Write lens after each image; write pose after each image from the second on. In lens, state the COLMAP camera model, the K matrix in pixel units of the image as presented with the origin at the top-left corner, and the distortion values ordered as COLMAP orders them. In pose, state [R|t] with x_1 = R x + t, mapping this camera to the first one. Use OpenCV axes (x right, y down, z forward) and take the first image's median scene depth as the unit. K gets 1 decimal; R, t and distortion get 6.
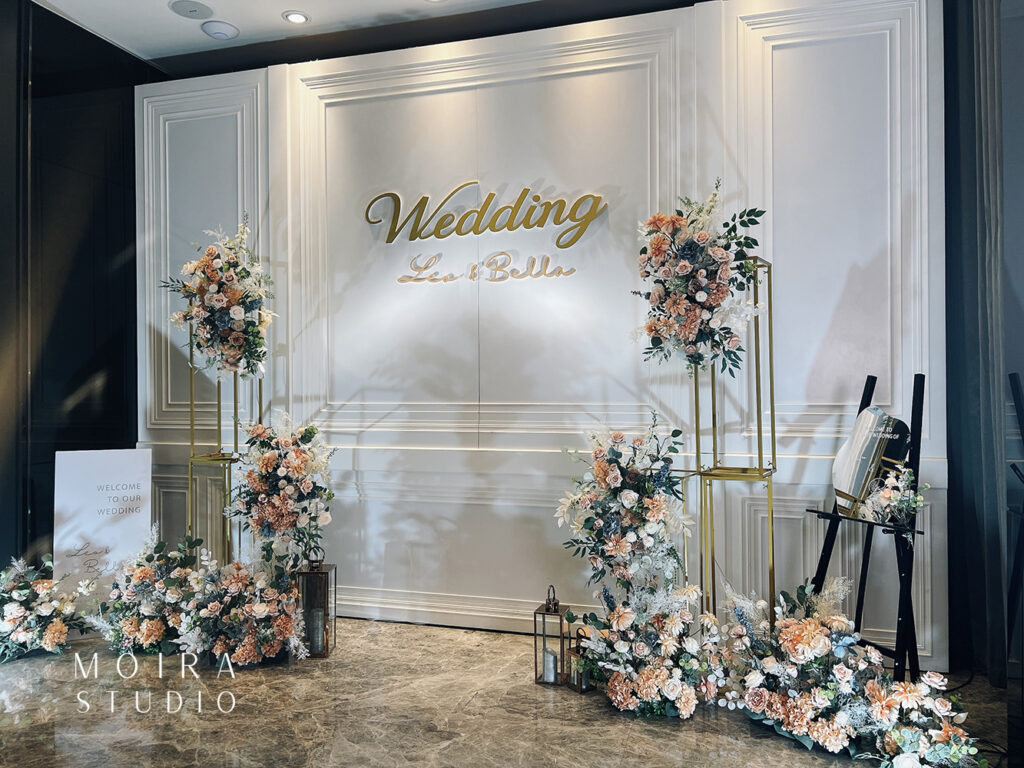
lens RADIAL K [[780.3, 0, 498.0], [0, 780.3, 379.6], [0, 0, 1]] dist [0.098997, -0.116307]
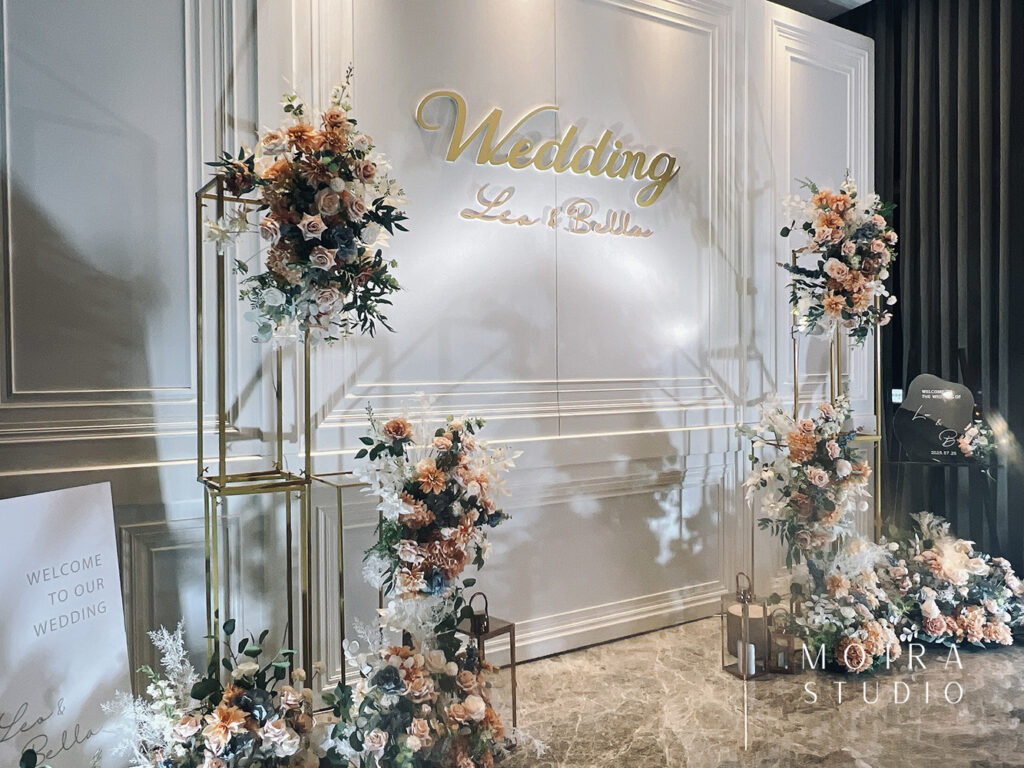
lens RADIAL K [[756.8, 0, 512.0], [0, 756.8, 384.0], [0, 0, 1]] dist [0.001087, 0.003746]
pose [[0.672020, -0.017832, 0.740319, -0.674906], [0.000571, 0.999722, 0.023561, 0.016007], [-0.740533, -0.015411, 0.671843, 0.531619]]
